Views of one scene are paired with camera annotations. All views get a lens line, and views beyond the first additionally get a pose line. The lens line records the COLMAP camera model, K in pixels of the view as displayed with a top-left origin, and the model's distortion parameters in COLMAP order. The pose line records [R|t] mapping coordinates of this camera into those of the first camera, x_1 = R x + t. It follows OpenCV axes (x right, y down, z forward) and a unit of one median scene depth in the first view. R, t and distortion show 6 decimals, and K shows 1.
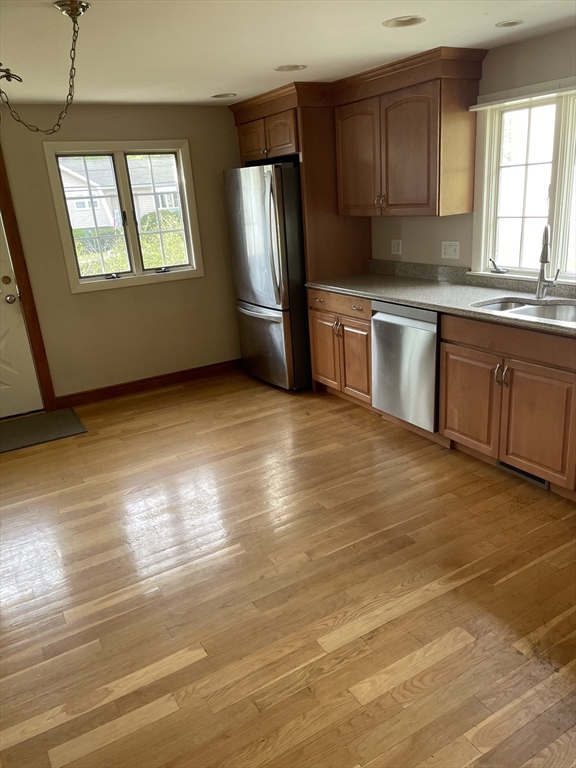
lens RADIAL K [[575.4, 0, 286.3], [0, 575.4, 385.0], [0, 0, 1]] dist [0.061337, -0.071538]
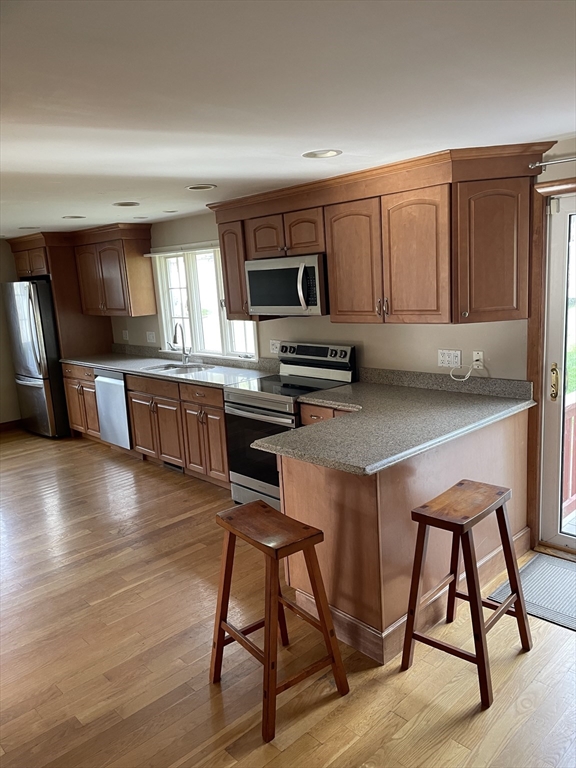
lens RADIAL K [[575.4, 0, 317.4], [0, 575.4, 387.5], [0, 0, 1]] dist [0.061337, -0.071538]
pose [[0.965881, -0.027166, 0.257558, 0.300681], [0.065954, 0.987497, -0.143180, 0.152293], [-0.250448, 0.155281, 0.955596, -0.575685]]
